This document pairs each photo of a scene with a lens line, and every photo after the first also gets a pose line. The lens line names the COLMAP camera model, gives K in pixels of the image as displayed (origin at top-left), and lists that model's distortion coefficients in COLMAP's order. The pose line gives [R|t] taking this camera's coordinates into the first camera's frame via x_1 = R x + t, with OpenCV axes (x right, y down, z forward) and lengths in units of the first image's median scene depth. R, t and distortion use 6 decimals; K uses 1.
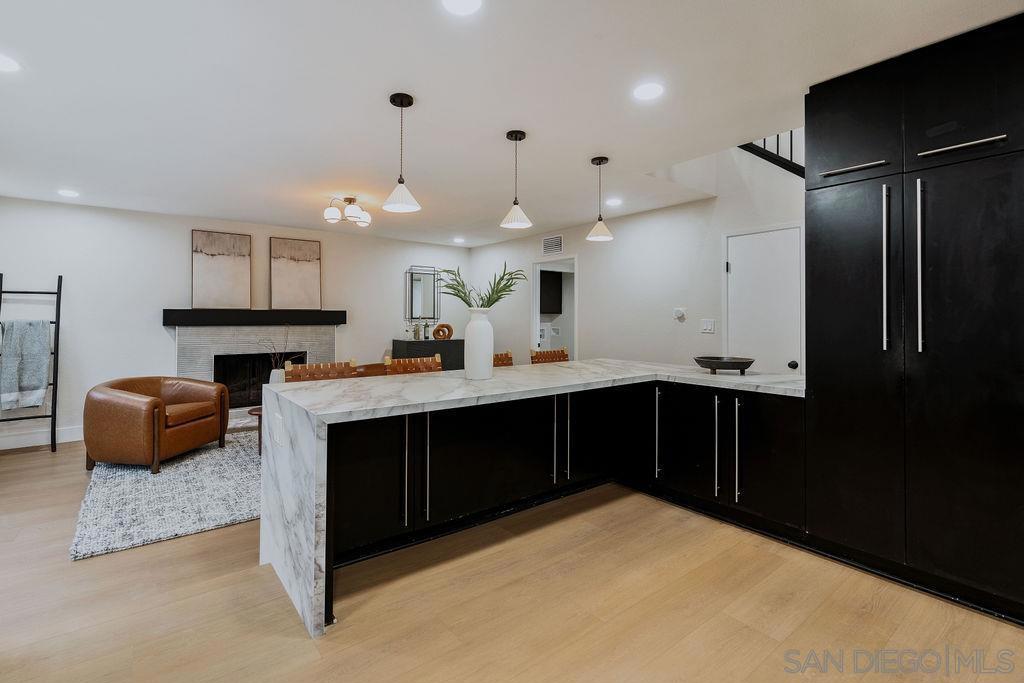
lens RADIAL K [[469.7, 0, 500.7], [0, 469.7, 293.8], [0, 0, 1]] dist [-0.006935, 0.000496]
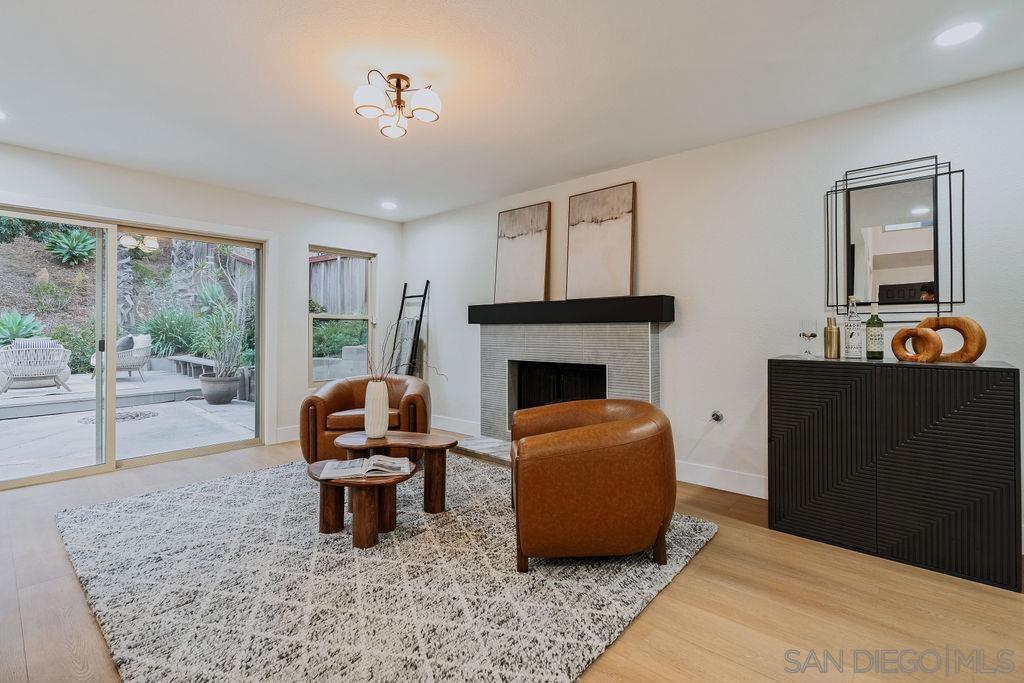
lens RADIAL K [[469.3, 0, 503.8], [0, 469.3, 327.1], [0, 0, 1]] dist [-0.003573, 0.001063]
pose [[0.190368, -0.008277, -0.981678, 0.303829], [0.051682, 0.998662, 0.001602, 0.118084], [0.980351, -0.051040, 0.190541, 1.368034]]
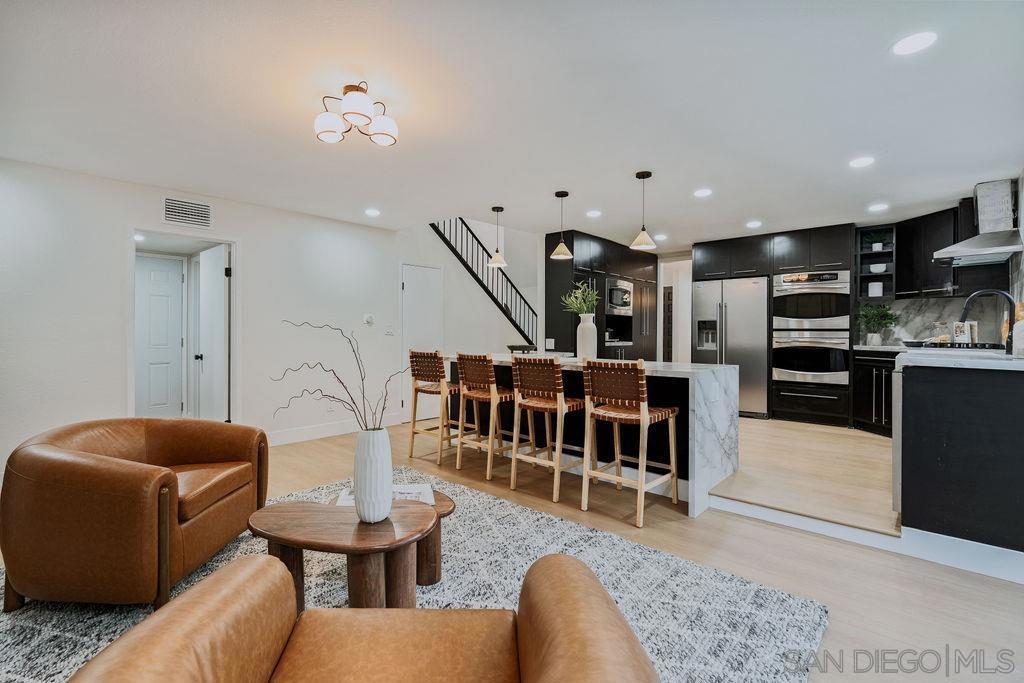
lens RADIAL K [[469.3, 0, 503.8], [0, 469.3, 327.1], [0, 0, 1]] dist [-0.003573, 0.001063]
pose [[-0.177667, 0.009565, 0.984044, -1.179443], [-0.054242, 0.998337, -0.019498, 0.093123], [-0.982595, -0.056841, -0.176853, 1.250841]]
